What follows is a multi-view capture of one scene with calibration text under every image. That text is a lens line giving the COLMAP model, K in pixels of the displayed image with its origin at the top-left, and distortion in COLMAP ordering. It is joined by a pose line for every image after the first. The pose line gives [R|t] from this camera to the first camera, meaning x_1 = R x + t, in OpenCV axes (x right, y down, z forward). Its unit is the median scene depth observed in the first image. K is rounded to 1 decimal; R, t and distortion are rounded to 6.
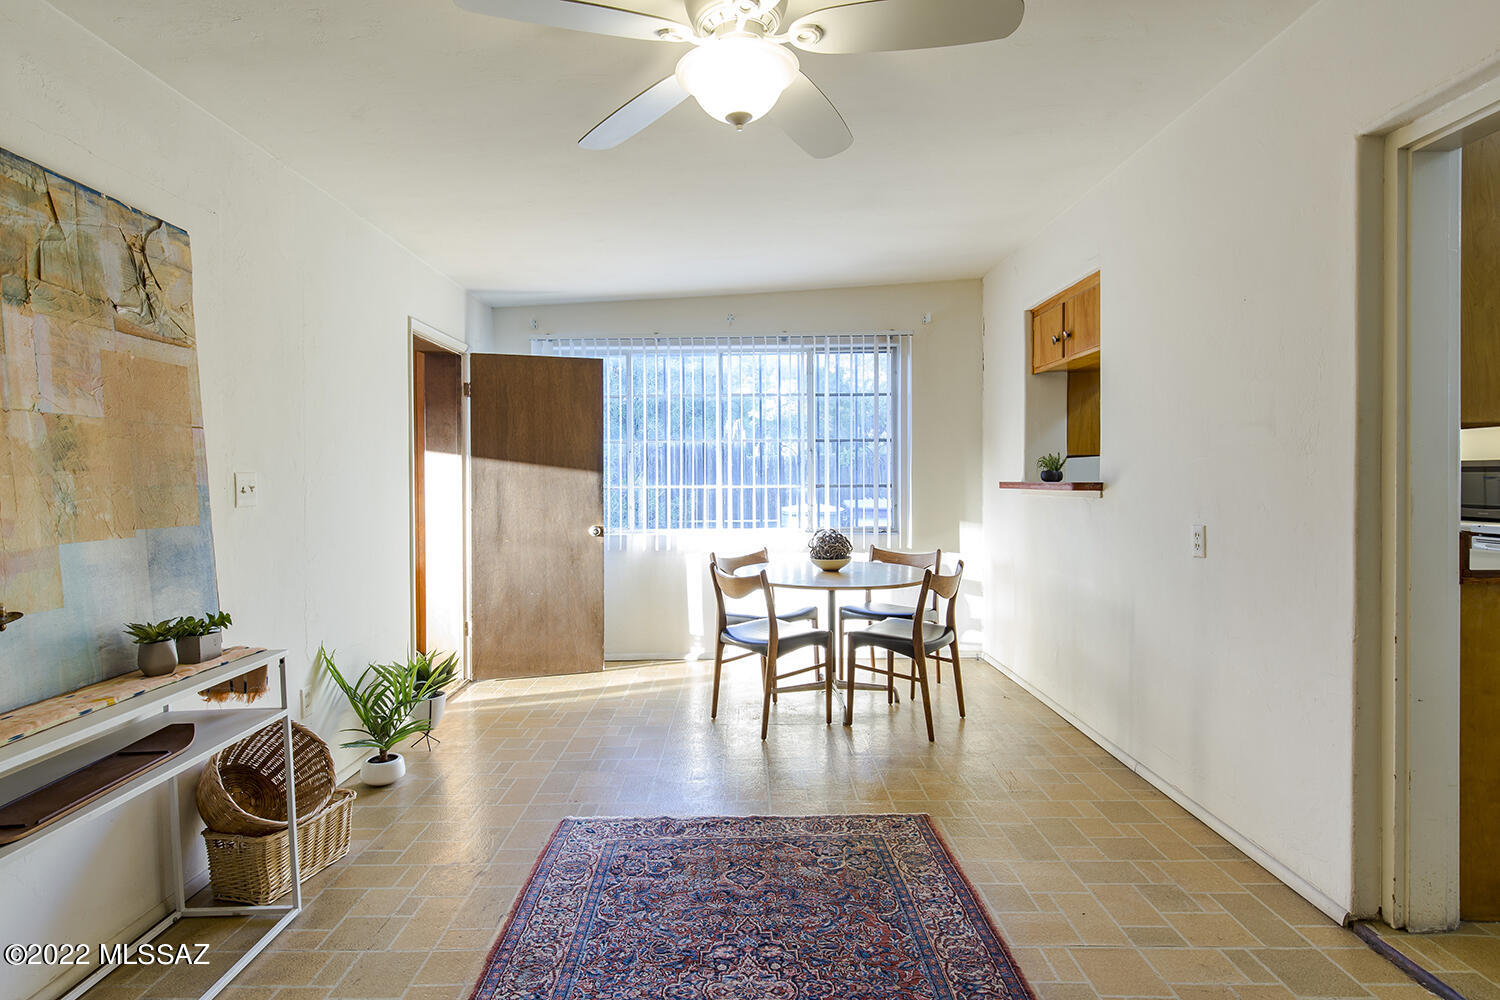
lens RADIAL K [[802.0, 0, 750.0], [0, 802.0, 500.0], [0, 0, 1]] dist [0.001276, 0.000619]
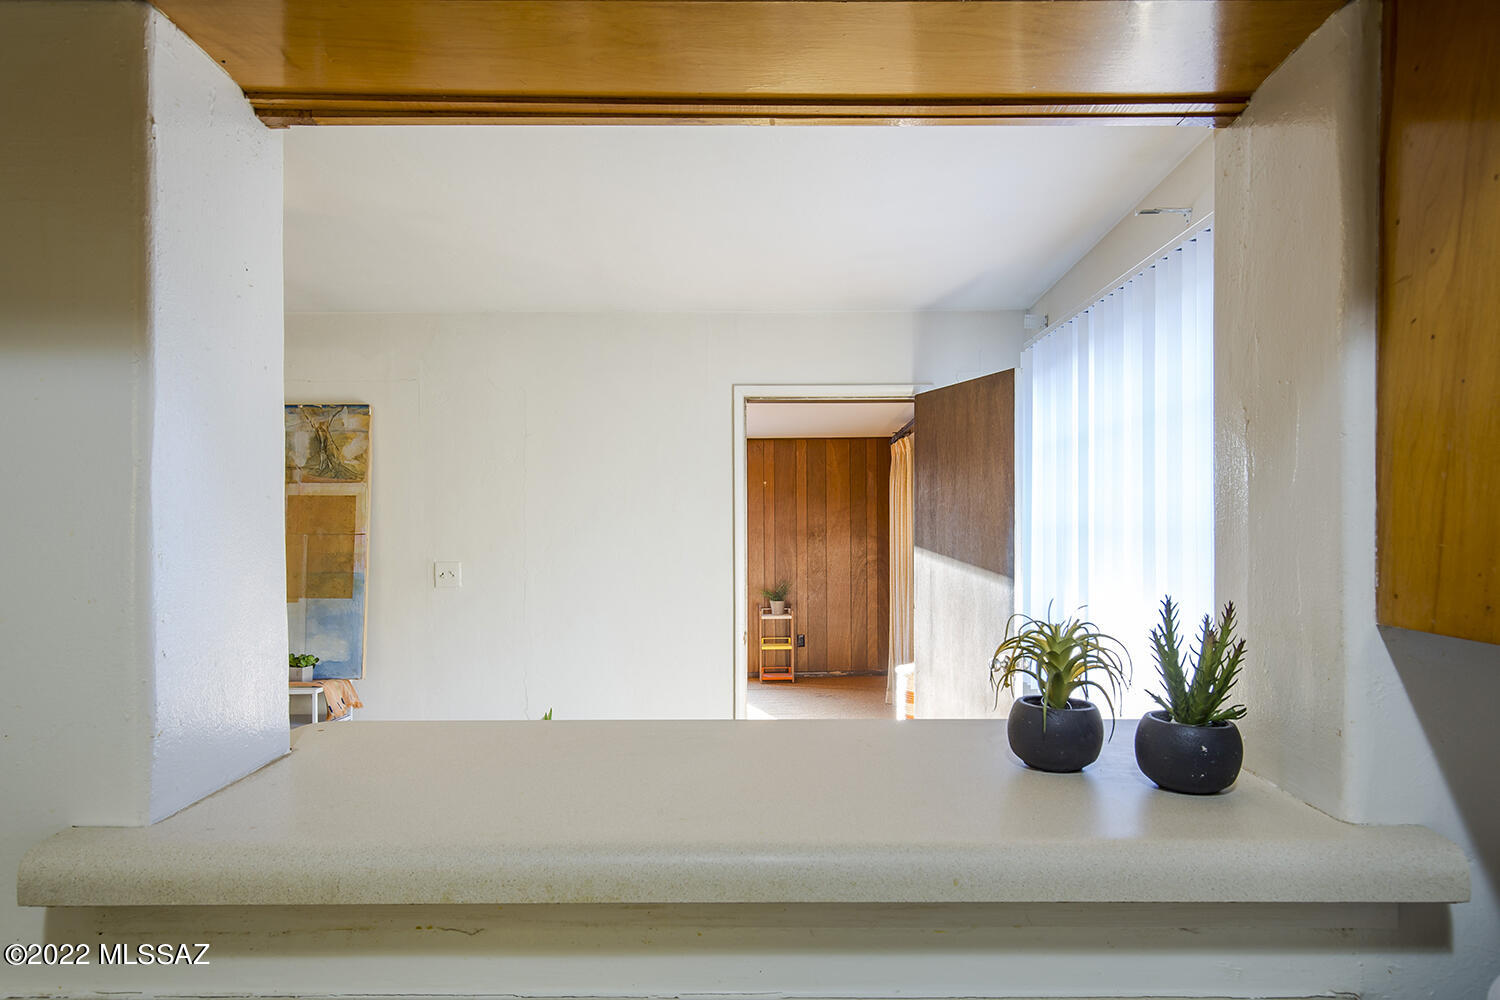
lens RADIAL K [[954.7, 0, 750.0], [0, 954.7, 500.0], [0, 0, 1]] dist [0.000968, 0.000136]
pose [[0.004674, -0.022590, -0.999734, 1.250330], [-0.019664, 0.999549, -0.022678, -0.143195], [0.999796, 0.019765, 0.004228, 1.933694]]
